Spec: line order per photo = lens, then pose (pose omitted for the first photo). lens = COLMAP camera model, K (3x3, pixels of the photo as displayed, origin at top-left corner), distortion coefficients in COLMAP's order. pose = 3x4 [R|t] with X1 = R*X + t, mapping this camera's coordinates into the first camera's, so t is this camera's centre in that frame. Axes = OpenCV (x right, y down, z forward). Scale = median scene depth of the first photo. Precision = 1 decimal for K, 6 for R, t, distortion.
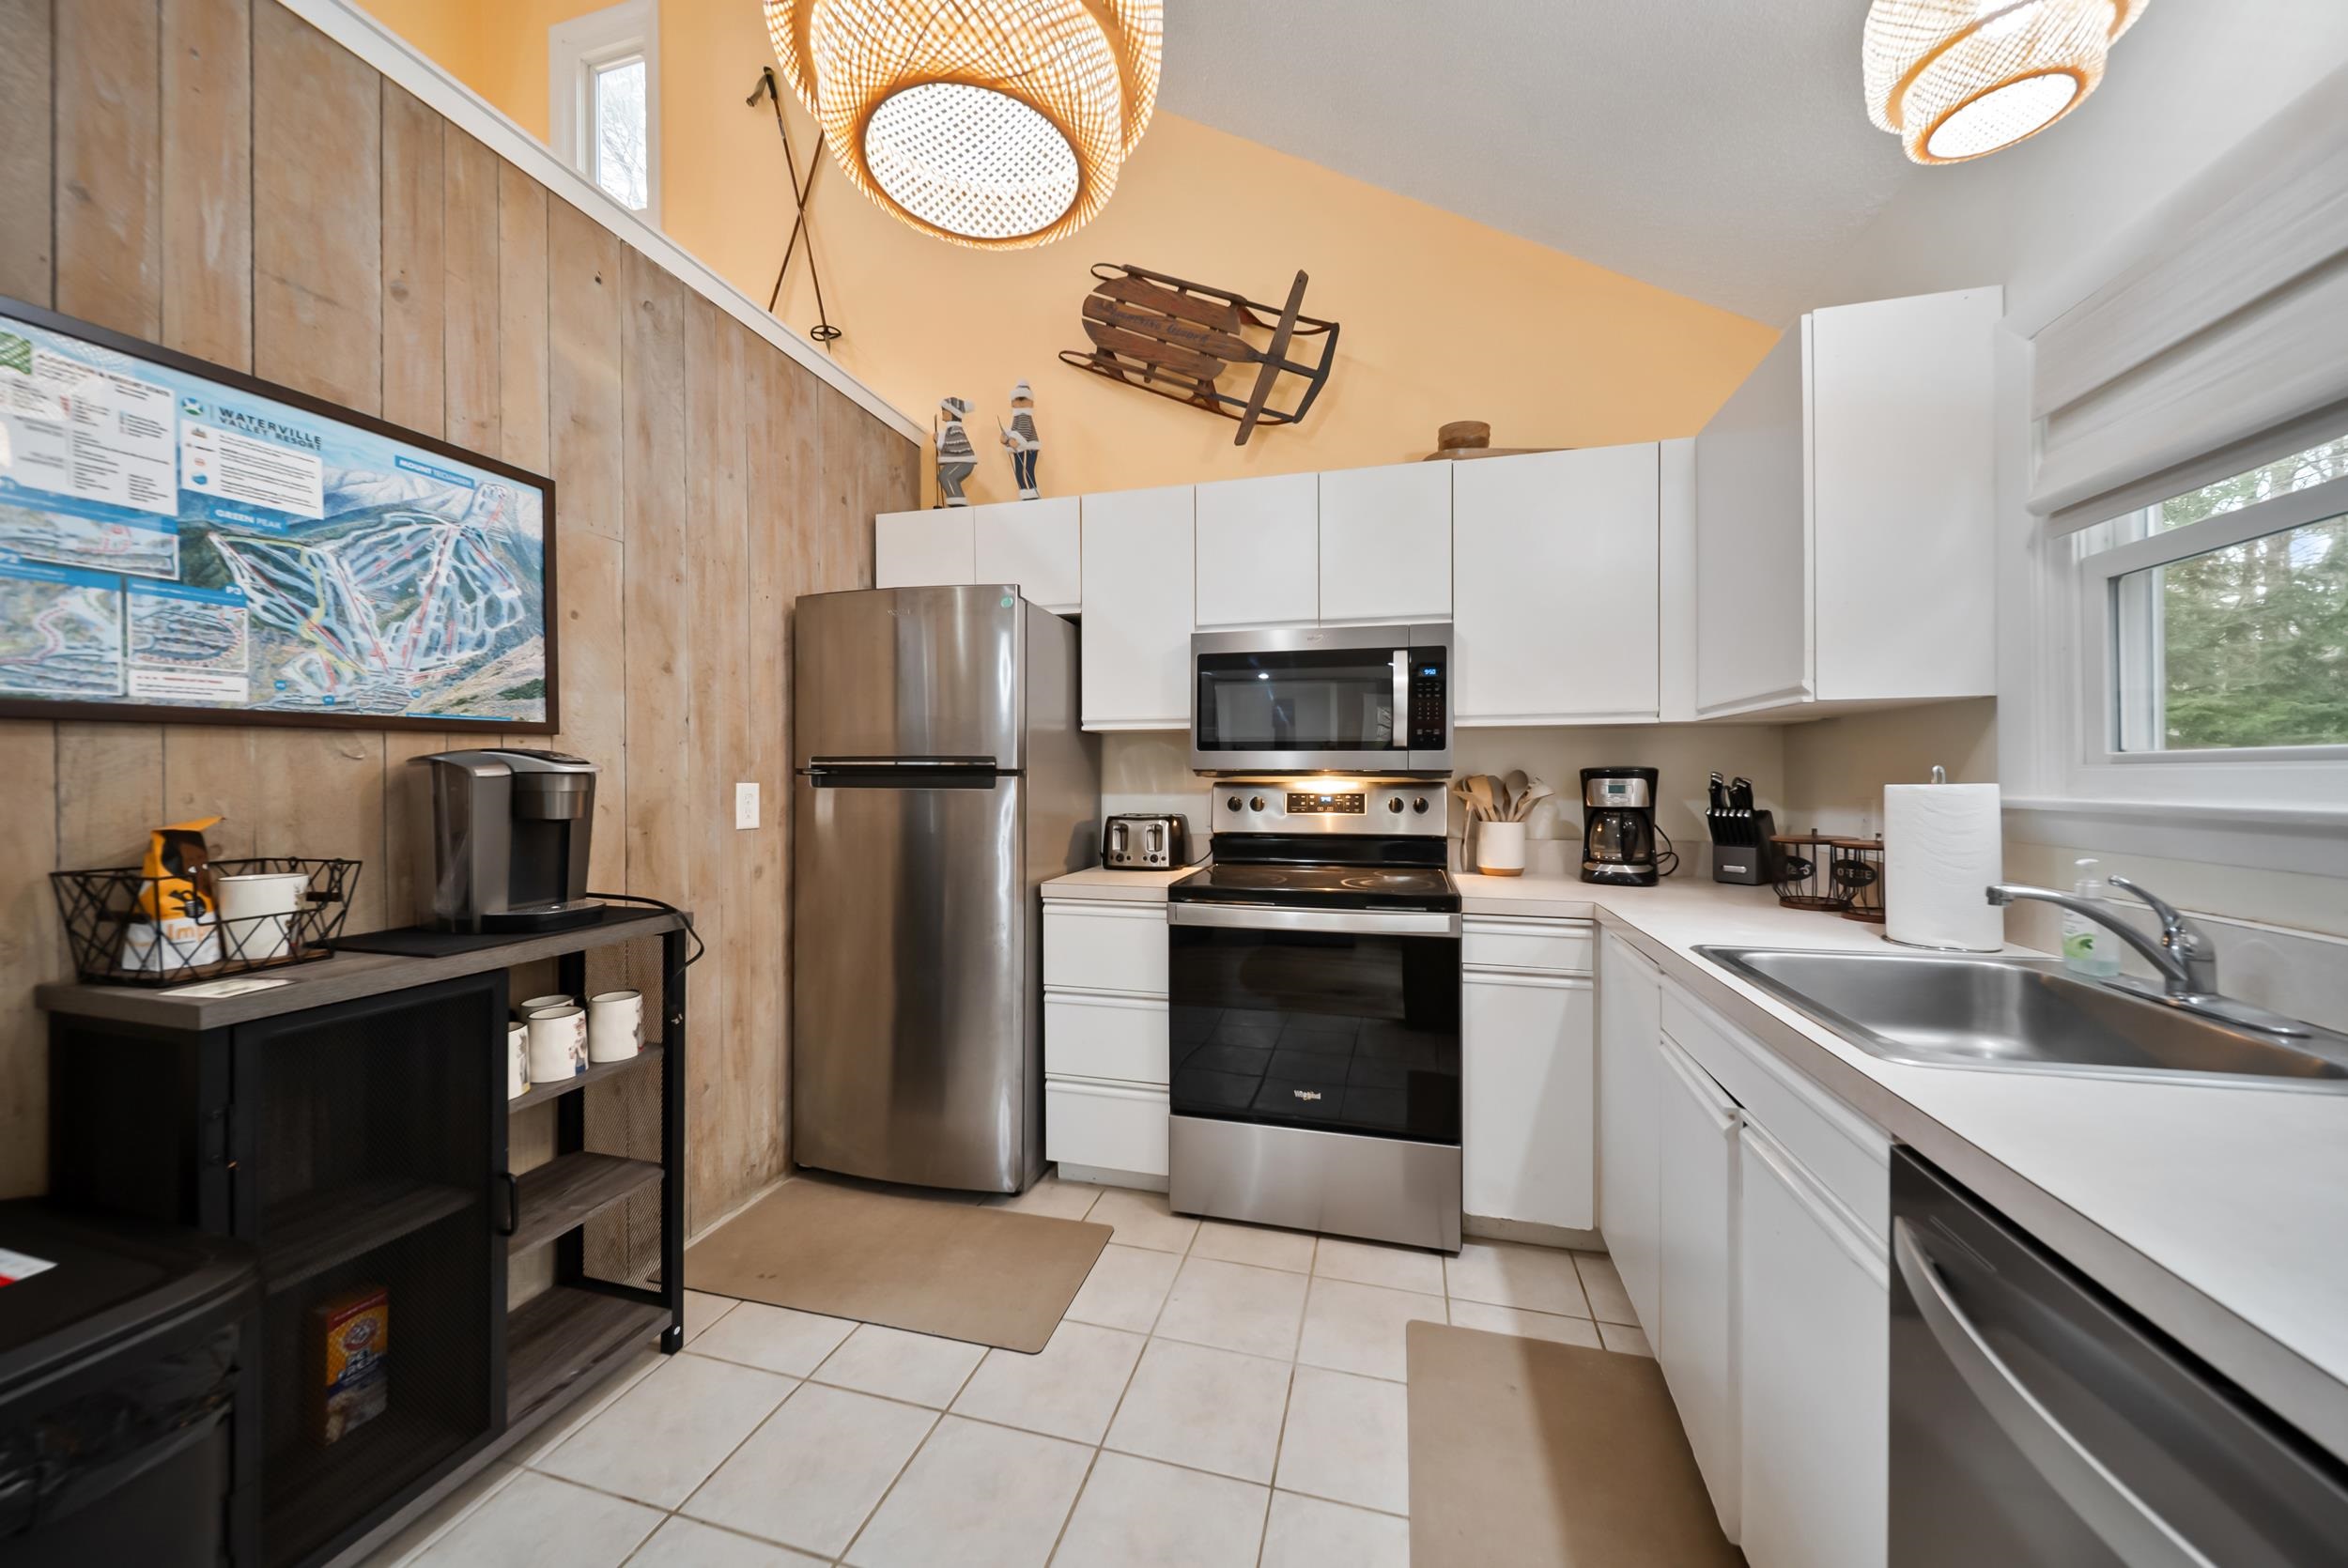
lens RADIAL K [[836.3, 0, 1166.0], [0, 836.3, 780.4], [0, 0, 1]] dist [0.000327, -0.001565]
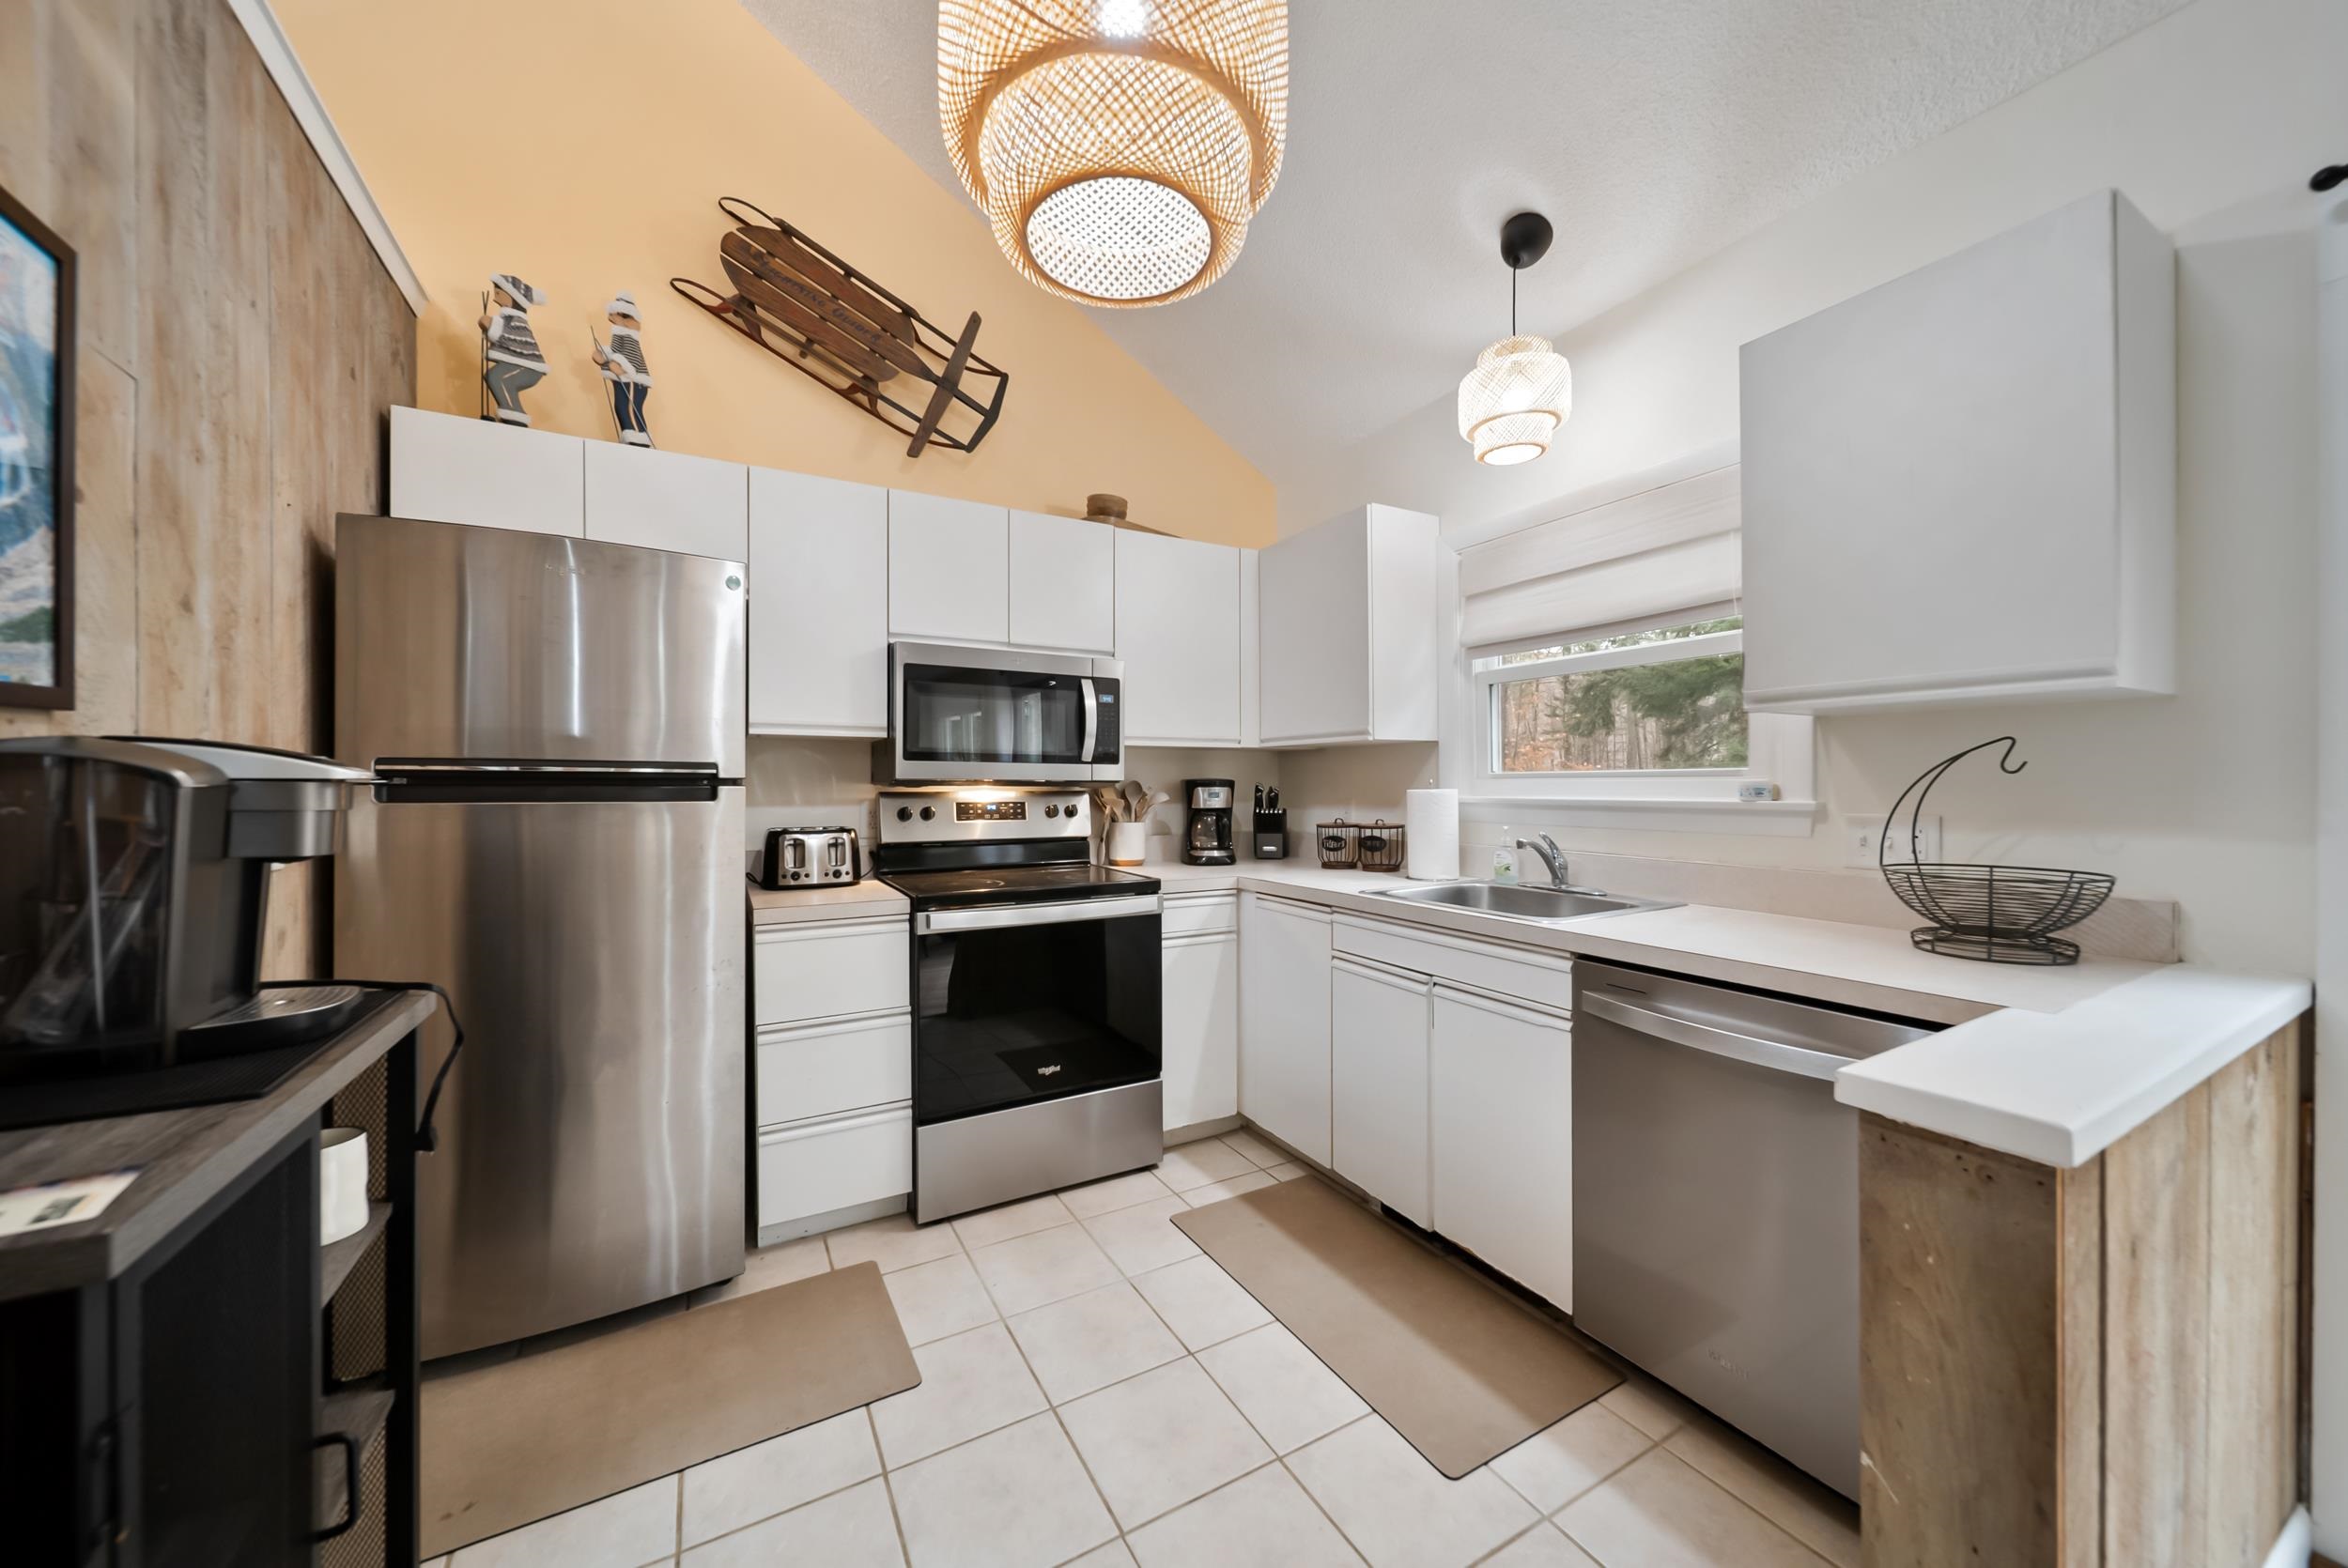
lens RADIAL K [[840.3, 0, 1179.5], [0, 840.3, 785.3], [0, 0, 1]] dist [0.000674, -0.001598]
pose [[0.703083, -0.000586, 0.711108, -0.492210], [0.005331, 0.999976, -0.004446, 0.000303], [-0.711088, 0.006917, 0.703069, 0.077605]]
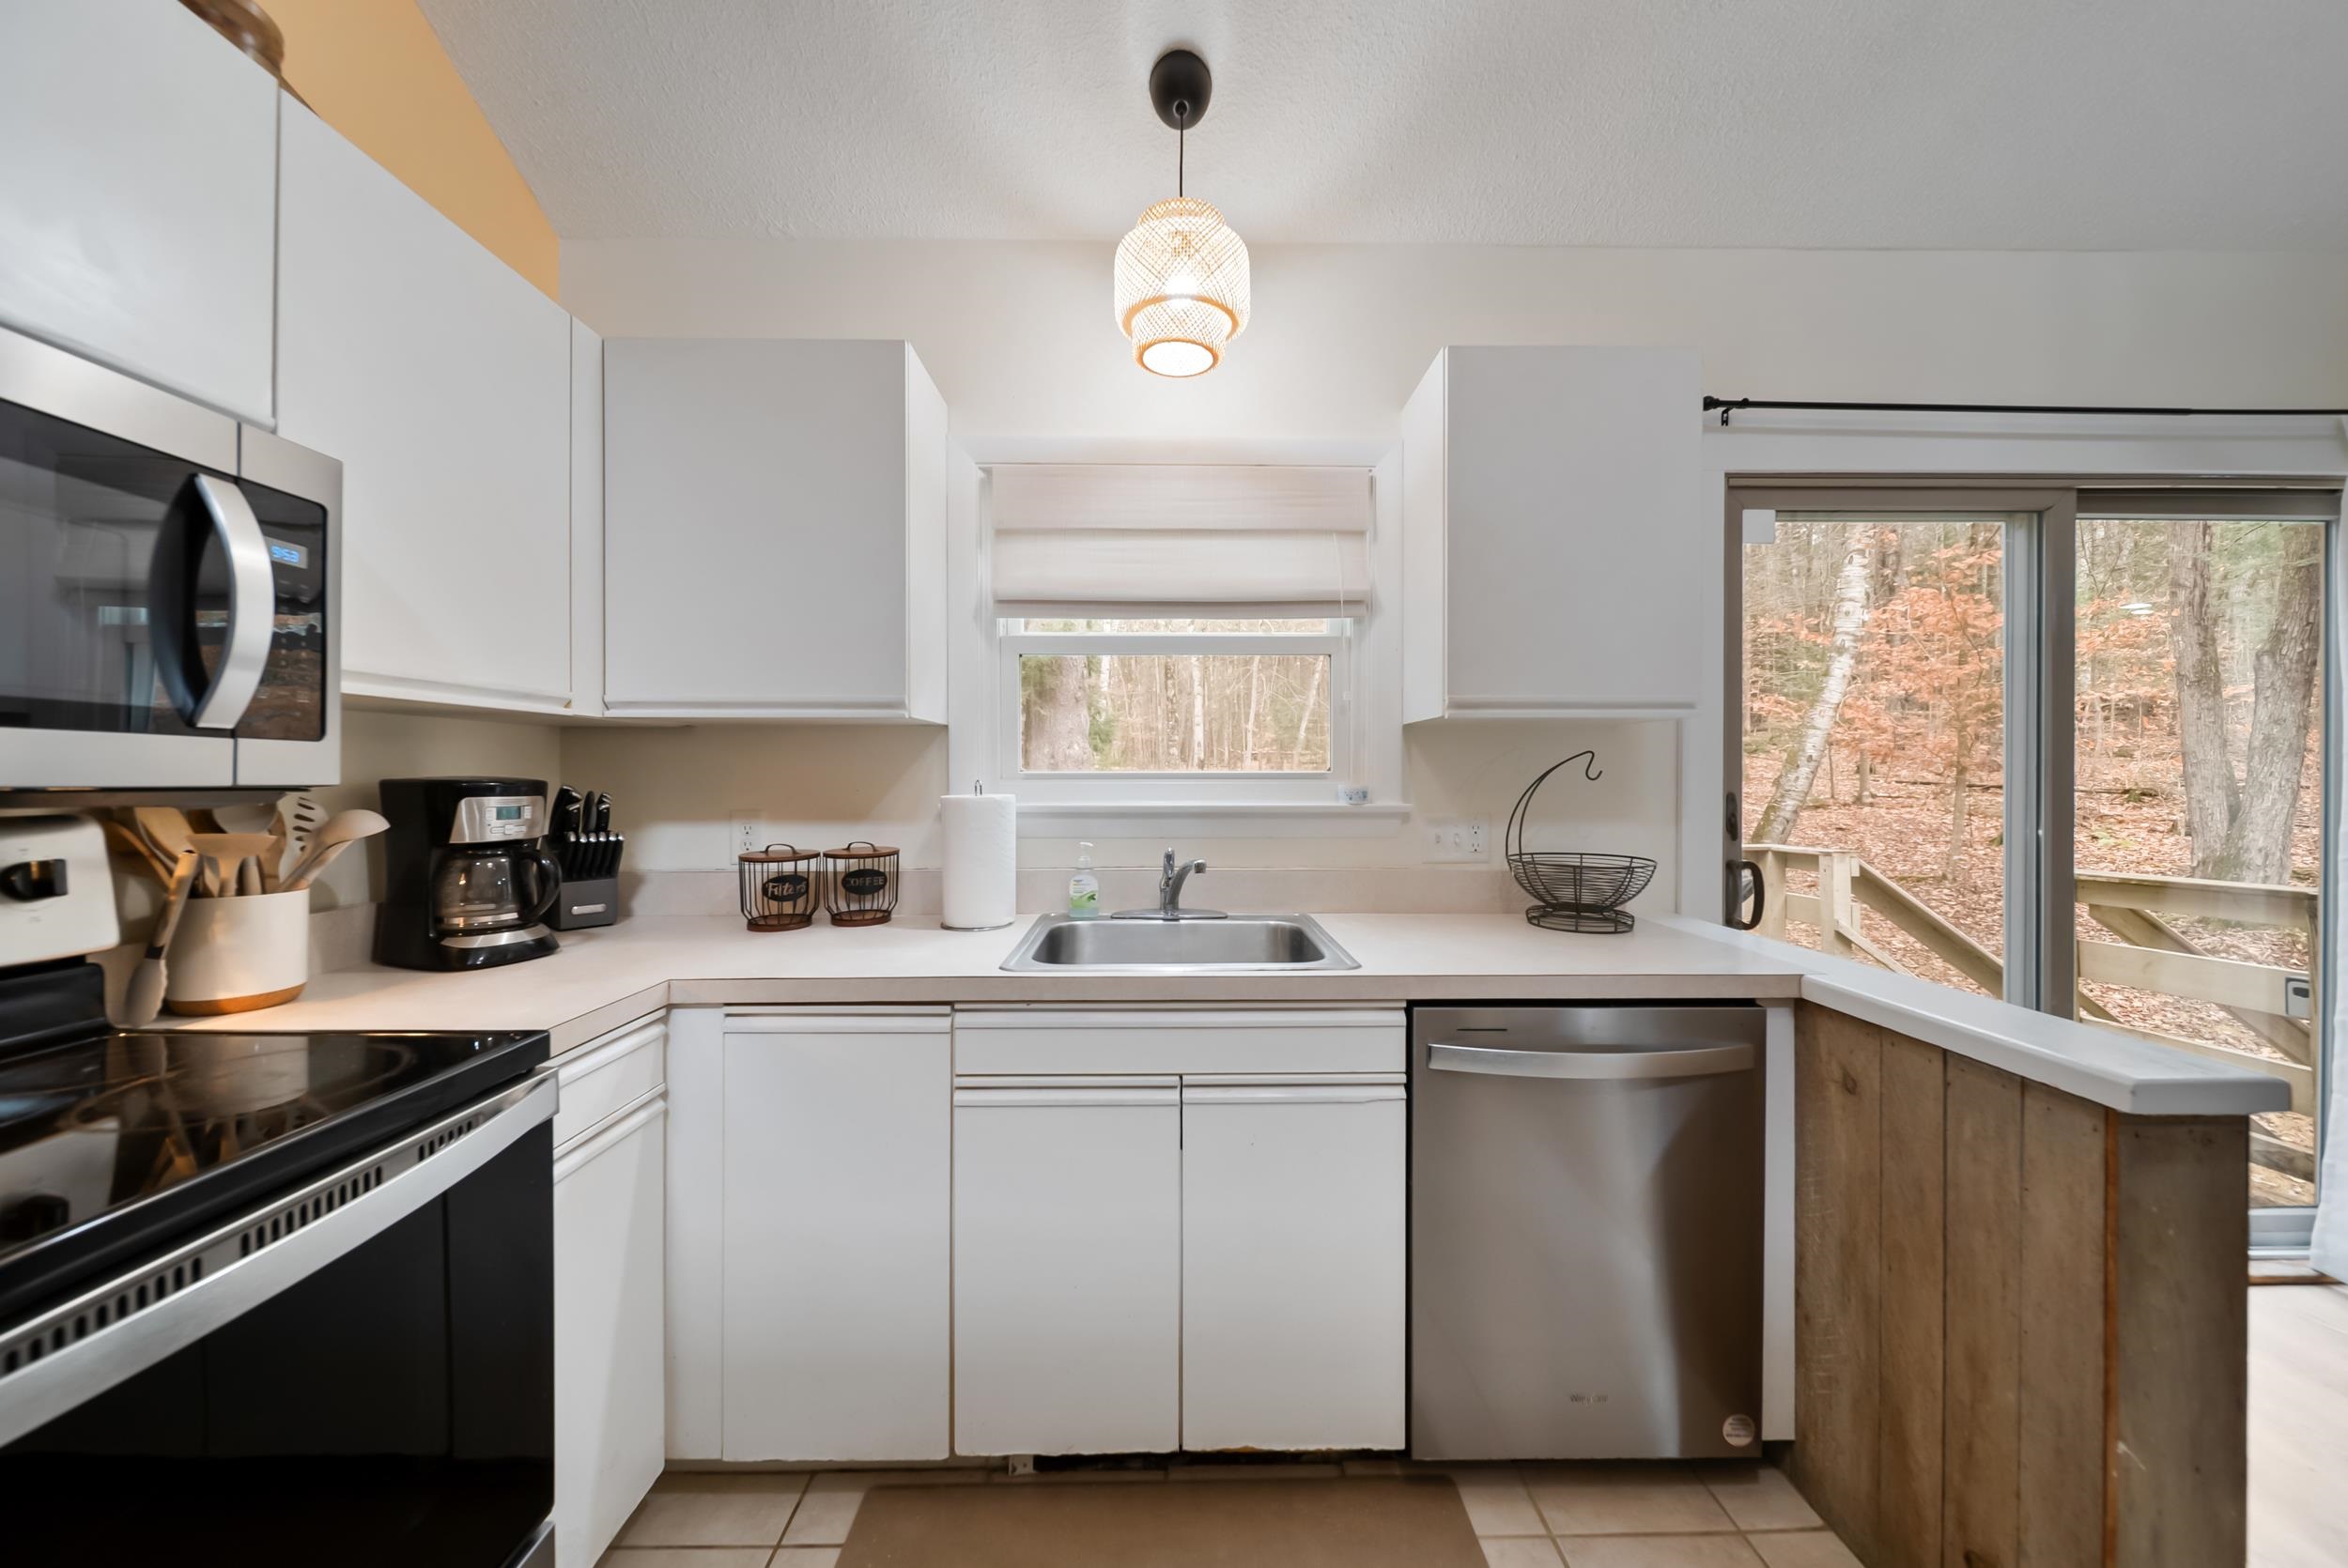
lens RADIAL K [[836.3, 0, 1166.0], [0, 836.3, 780.4], [0, 0, 1]] dist [0.000327, -0.001565]
pose [[-0.286340, -0.002959, 0.958124, -0.227034], [0.006402, 0.999967, 0.005001, -0.015285], [-0.958107, 0.007566, -0.286311, 0.723411]]
